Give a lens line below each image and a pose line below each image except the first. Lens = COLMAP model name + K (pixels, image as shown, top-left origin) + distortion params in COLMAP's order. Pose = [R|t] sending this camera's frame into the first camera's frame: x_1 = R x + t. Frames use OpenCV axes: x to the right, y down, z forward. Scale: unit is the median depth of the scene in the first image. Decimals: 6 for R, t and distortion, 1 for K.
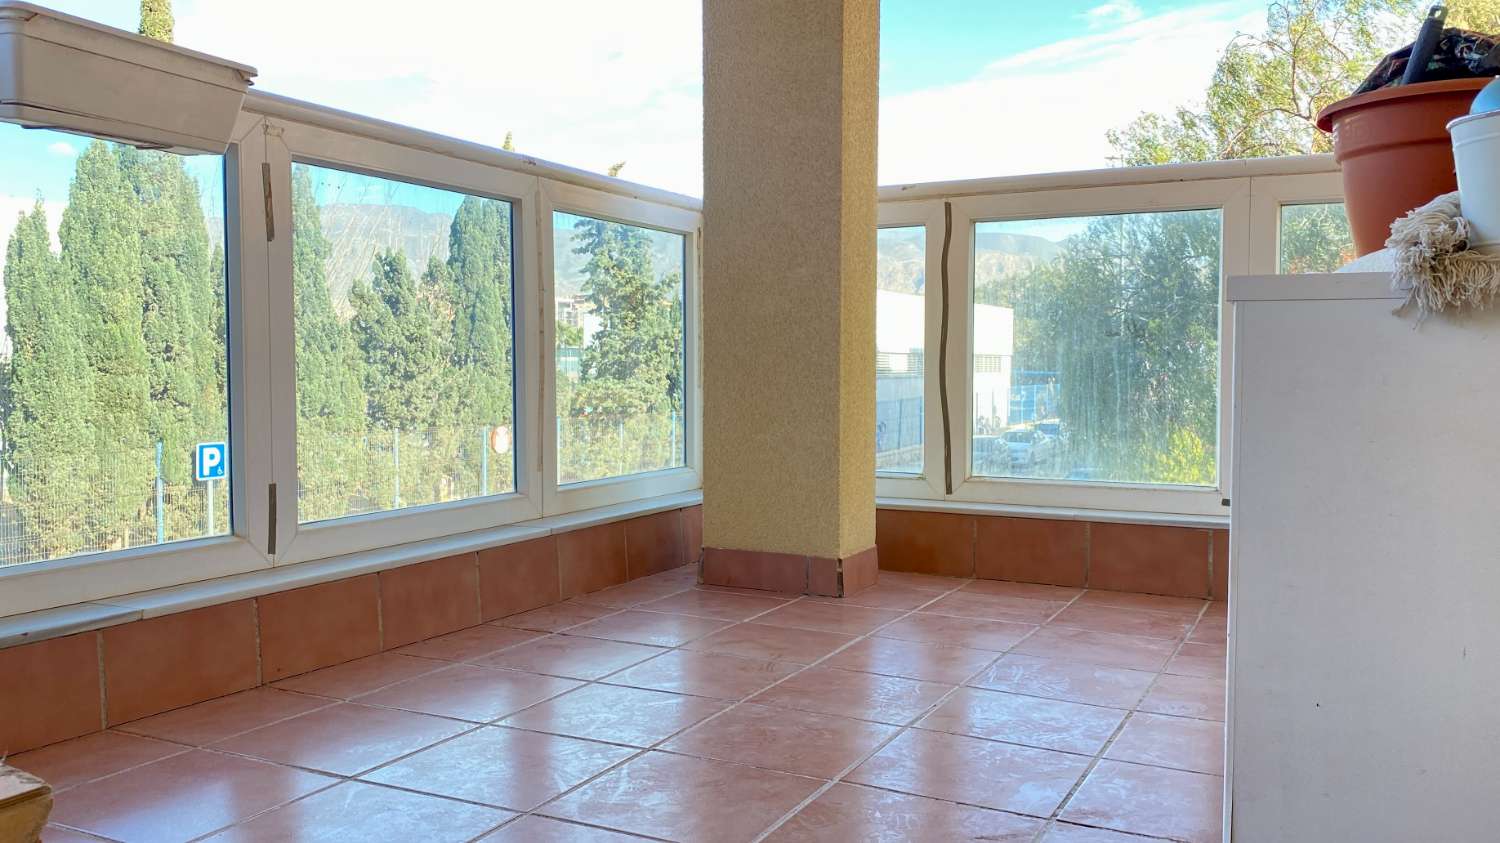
lens RADIAL K [[1263.3, 0, 746.8], [0, 1263.3, 428.9], [0, 0, 1]] dist [0.096831, -0.097048]
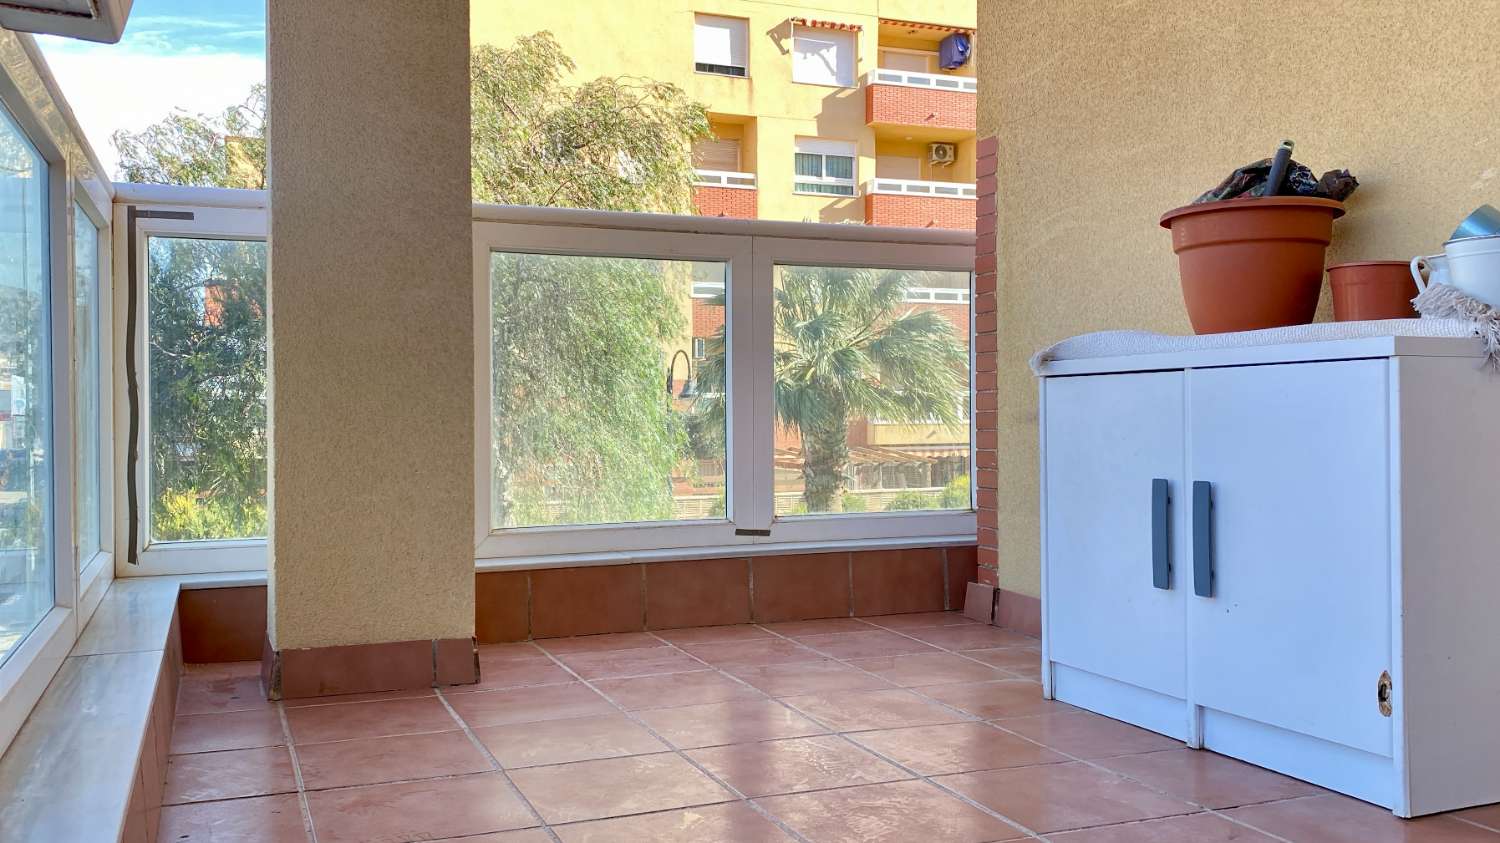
lens RADIAL K [[1263.3, 0, 750.7], [0, 1263.3, 409.8], [0, 0, 1]] dist [0.096831, -0.097048]
pose [[0.637608, -0.007076, 0.770329, -0.553908], [0.044058, 0.998656, -0.027294, -0.020553], [-0.769100, 0.051342, 0.637063, 0.373473]]
